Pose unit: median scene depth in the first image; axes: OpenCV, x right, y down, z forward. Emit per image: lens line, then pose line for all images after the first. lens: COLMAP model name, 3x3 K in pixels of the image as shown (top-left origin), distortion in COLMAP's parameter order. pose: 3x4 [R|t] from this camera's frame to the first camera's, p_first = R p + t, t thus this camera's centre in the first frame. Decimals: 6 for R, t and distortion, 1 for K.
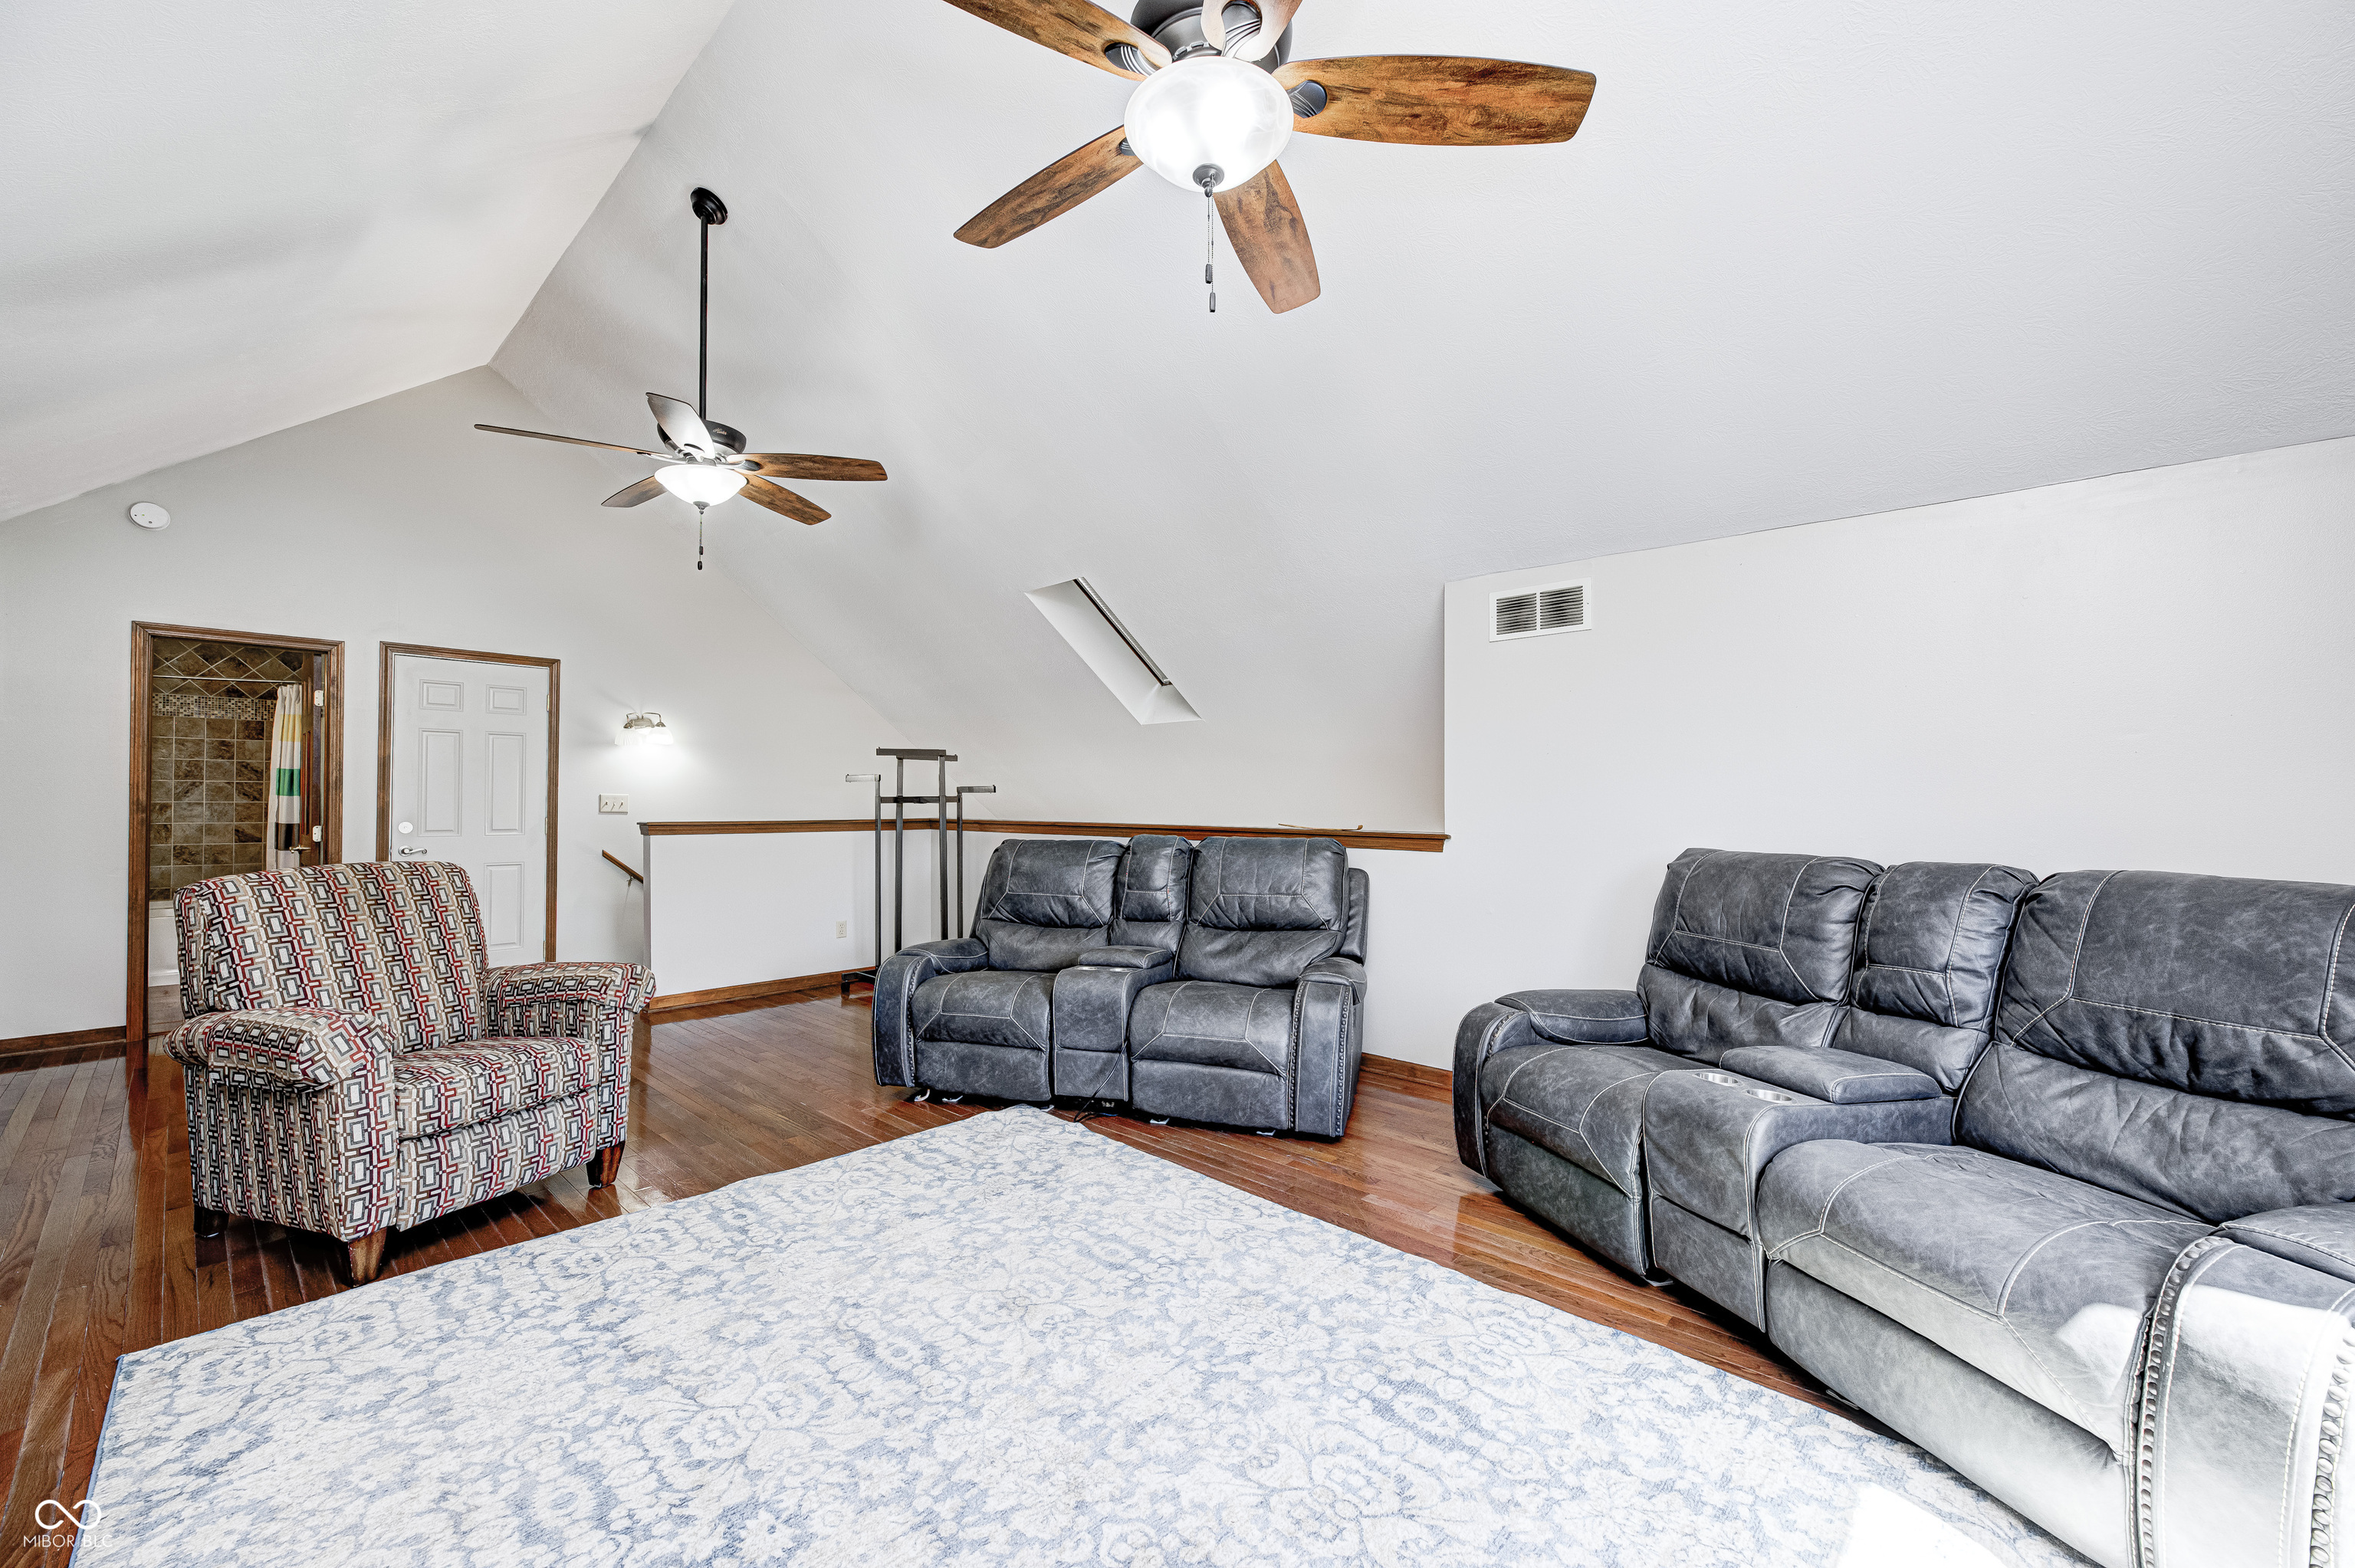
lens RADIAL K [[922.1, 0, 1175.8], [0, 922.1, 789.4], [0, 0, 1]] dist [0.002265, -0.000060]
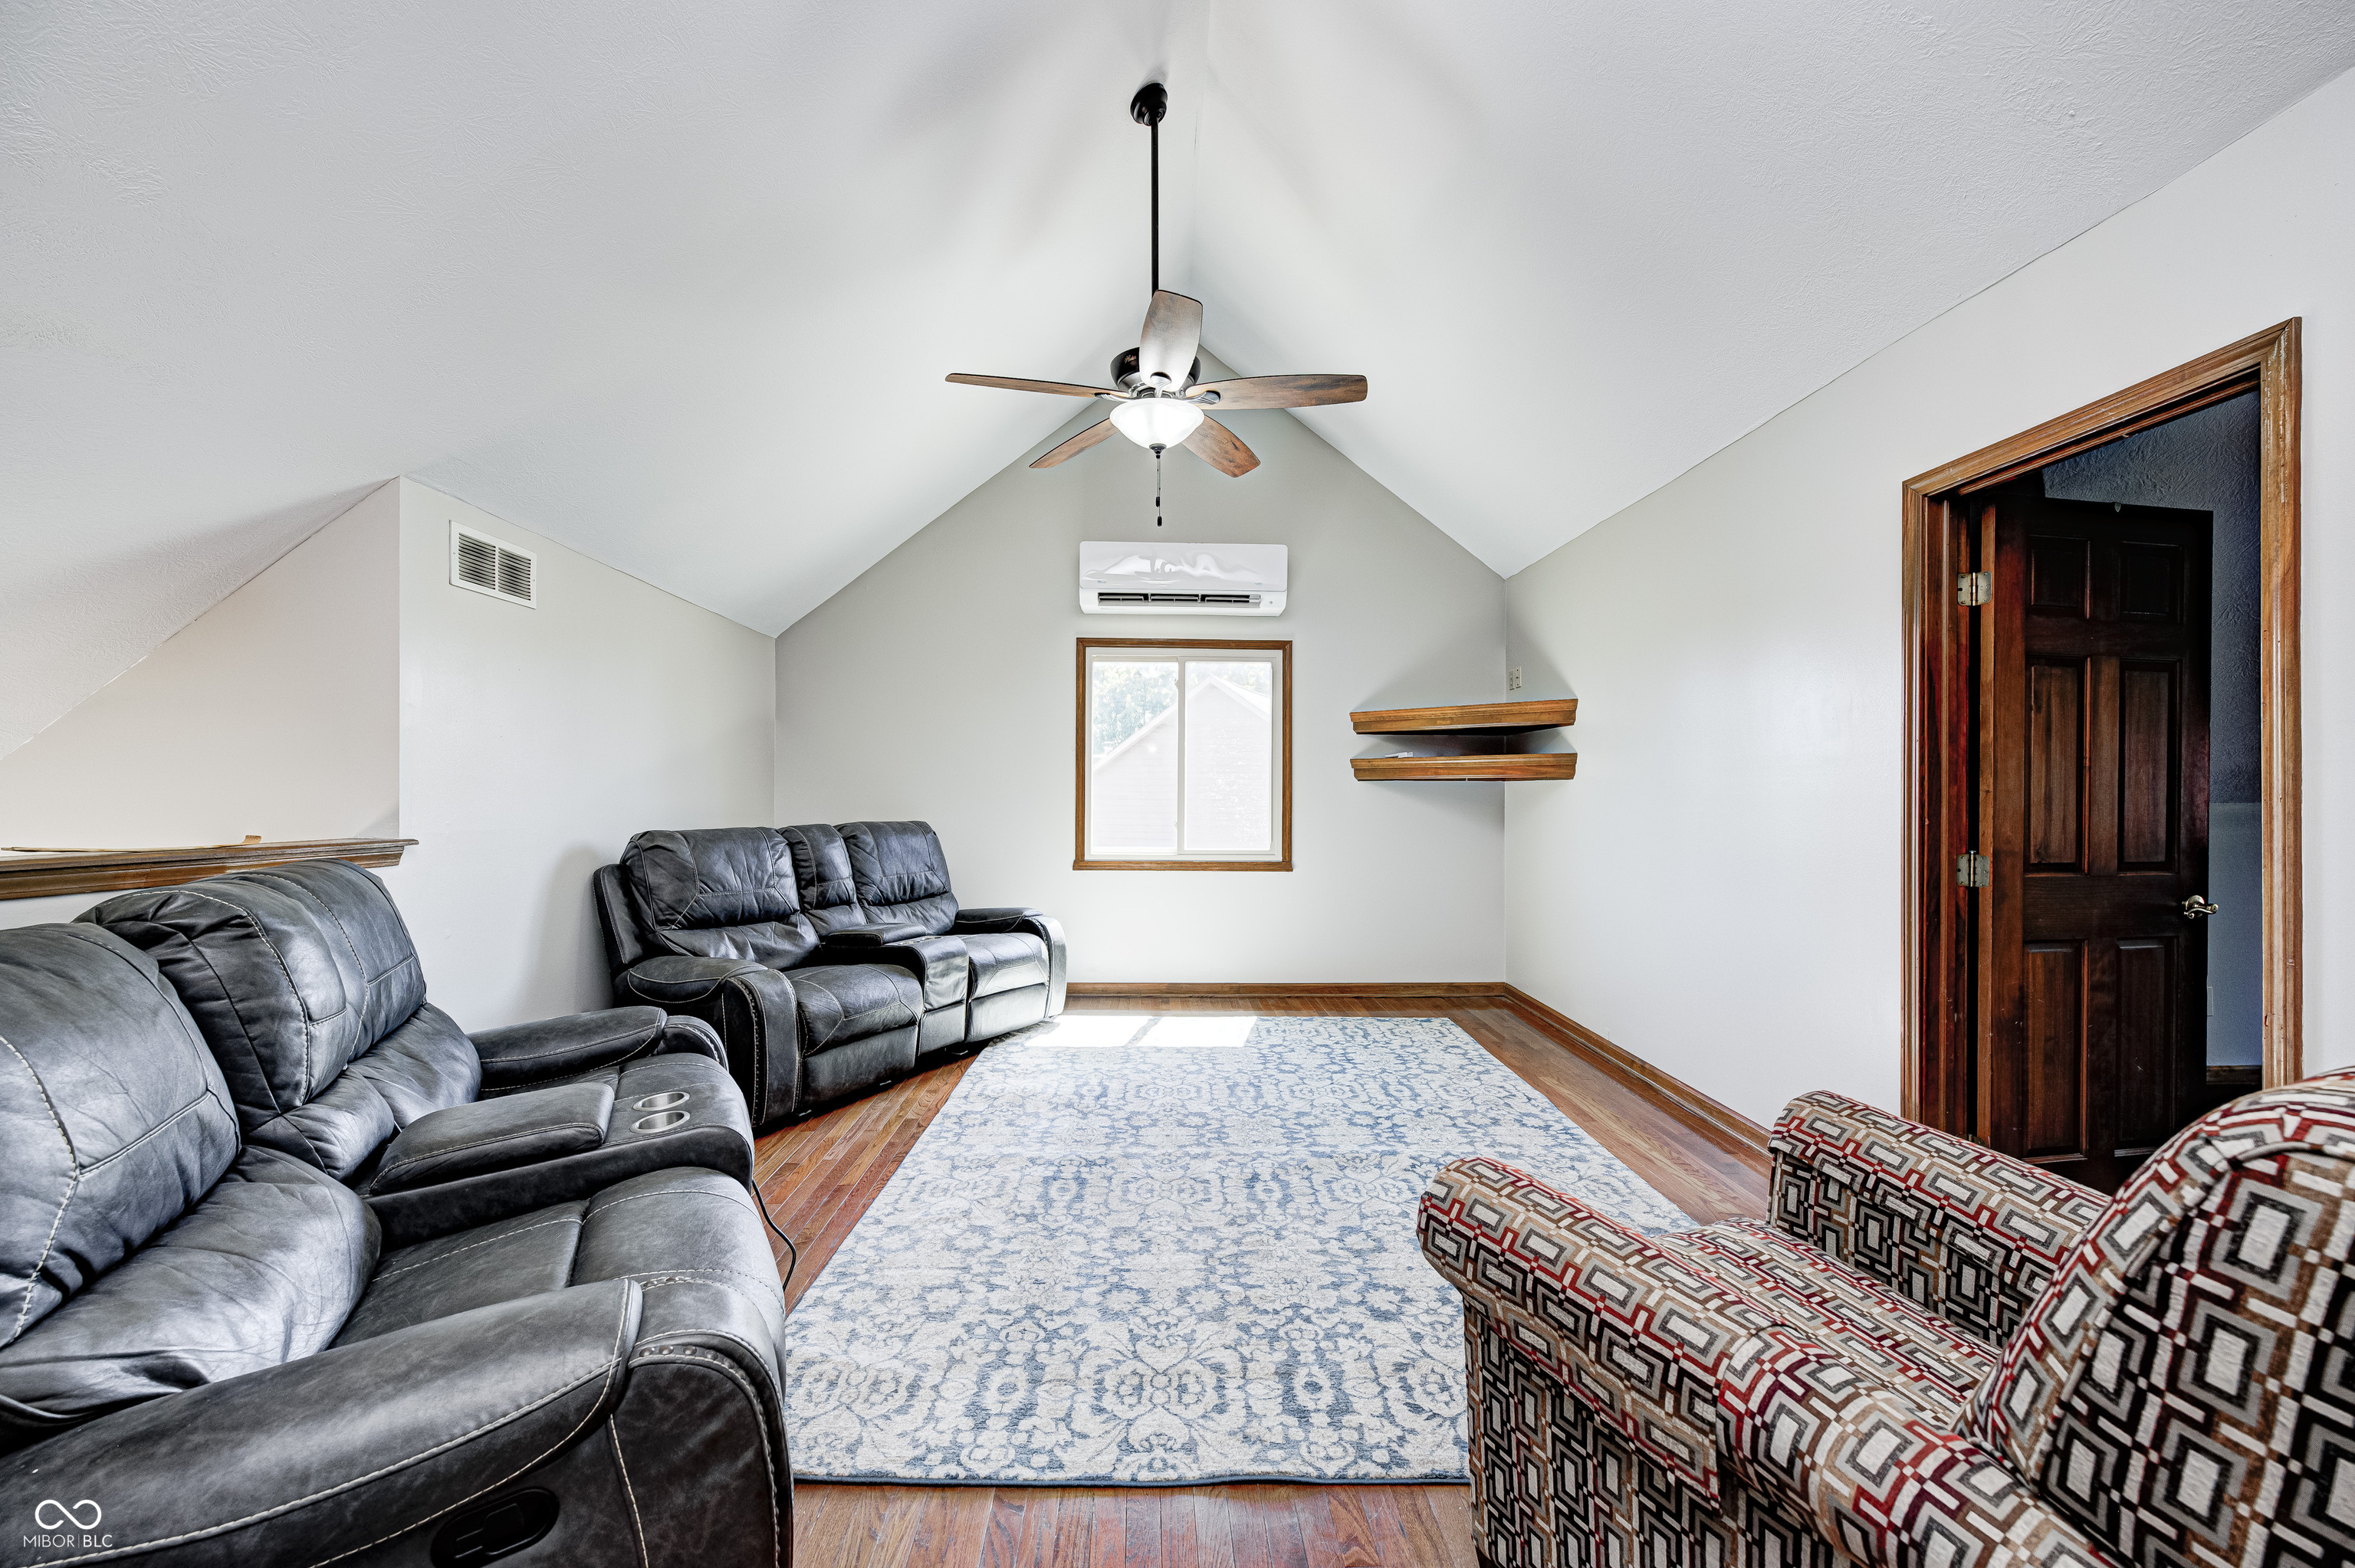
lens RADIAL K [[922.1, 0, 1172.7], [0, 922.1, 784.7], [0, 0, 1]] dist [0.002265, -0.000060]
pose [[-0.700507, -0.001555, 0.713643, -0.718439], [-0.019679, 0.999659, -0.017139, 0.009868], [-0.713374, -0.026050, -0.700299, 1.257374]]
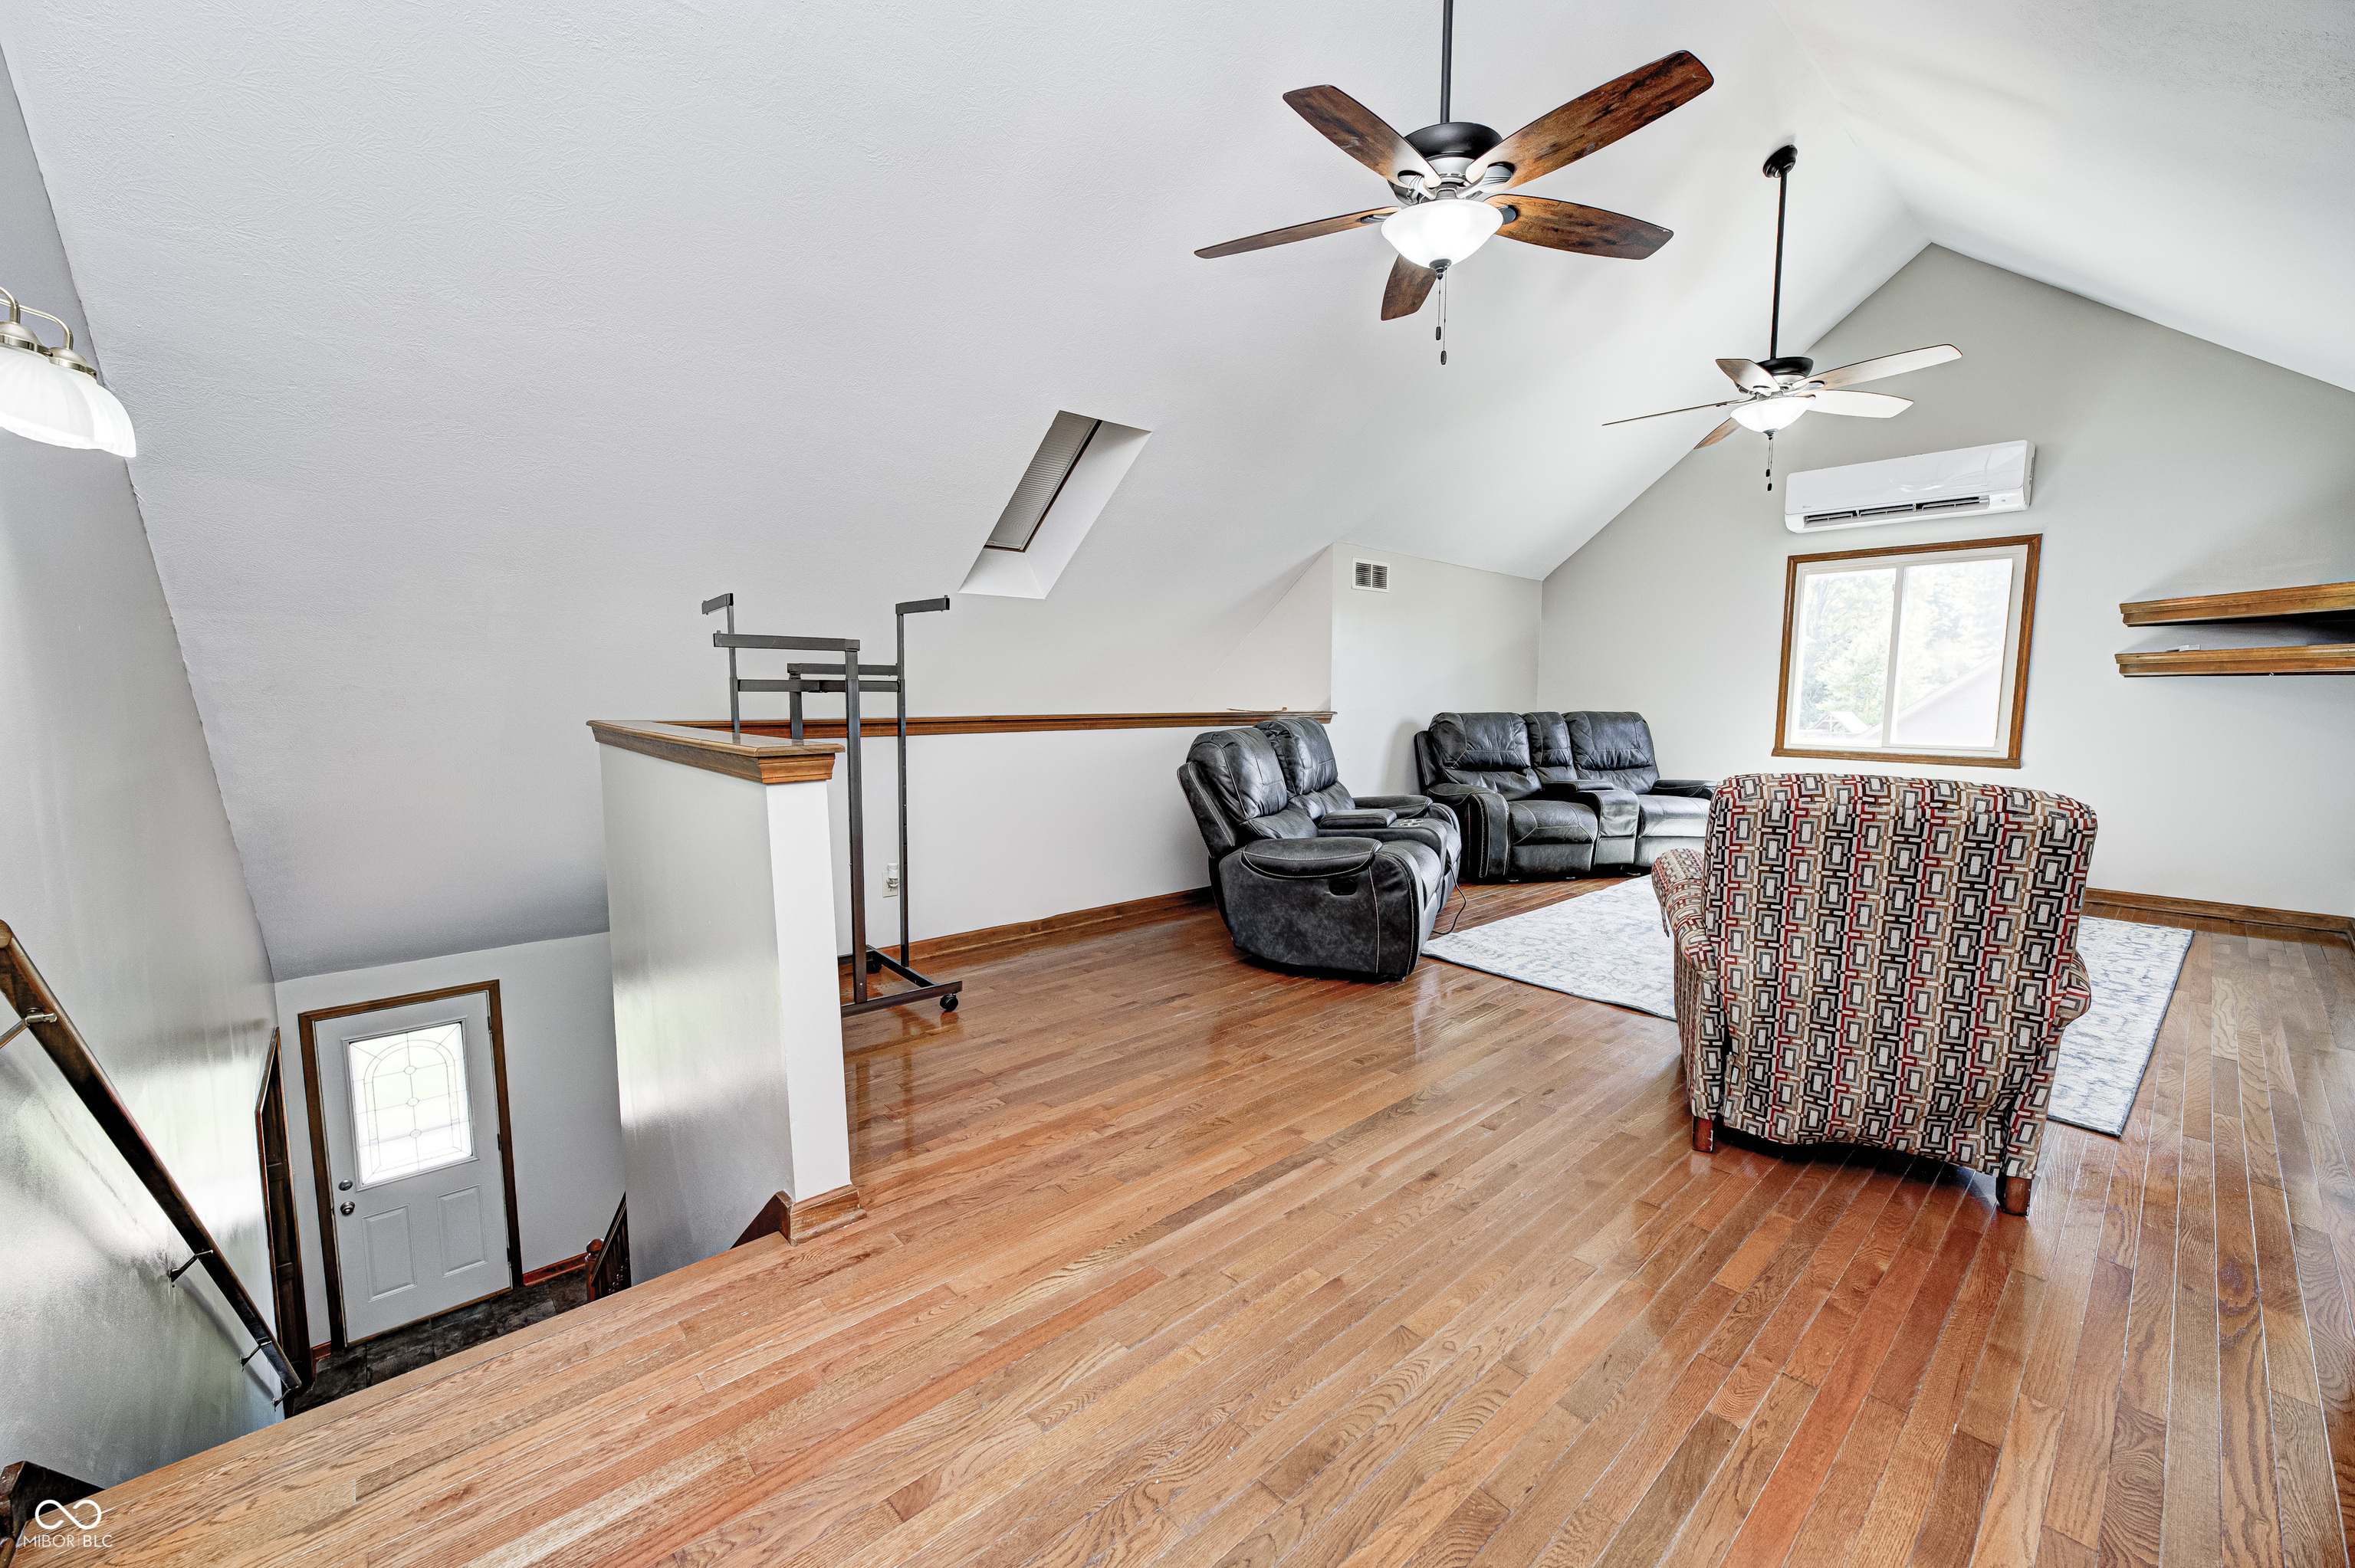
lens RADIAL K [[922.1, 0, 1183.3], [0, 922.1, 789.6], [0, 0, 1]] dist [0.002265, -0.000060]
pose [[0.089318, -0.111718, 0.989718, -1.469062], [-0.019716, 0.993296, 0.113901, 0.009633], [-0.995808, -0.029687, 0.086516, 1.297510]]
